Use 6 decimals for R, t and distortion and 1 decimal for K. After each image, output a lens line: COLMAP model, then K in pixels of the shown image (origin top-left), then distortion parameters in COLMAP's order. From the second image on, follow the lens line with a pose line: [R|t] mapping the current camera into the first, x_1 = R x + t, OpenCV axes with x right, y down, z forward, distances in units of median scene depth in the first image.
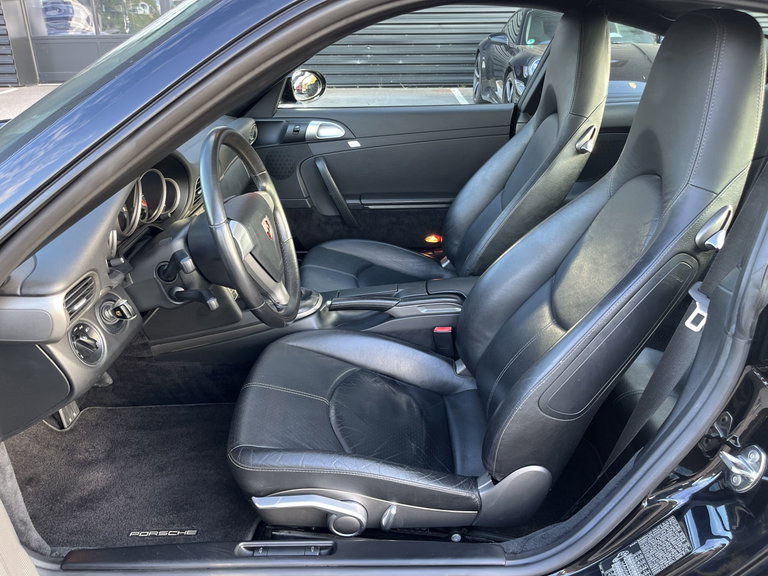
lens RADIAL K [[568.0, 0, 383.7], [0, 568.0, 288.1], [0, 0, 1]] dist [0.009216, -0.001438]
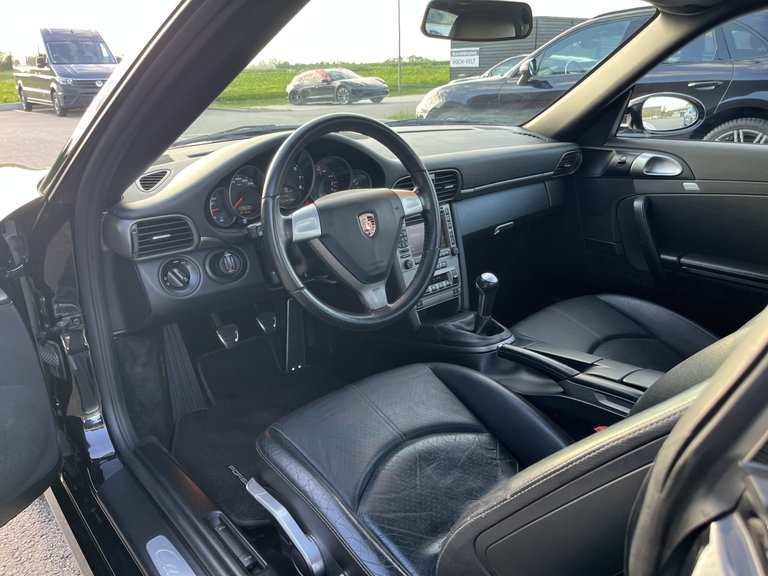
lens RADIAL K [[568.0, 0, 384.3], [0, 568.0, 288.9], [0, 0, 1]] dist [0.009216, -0.001438]
pose [[0.652166, 0.250935, -0.715340, 0.265815], [-0.309200, 0.949617, 0.051225, -0.032051], [0.692152, 0.187776, 0.696897, 0.201017]]
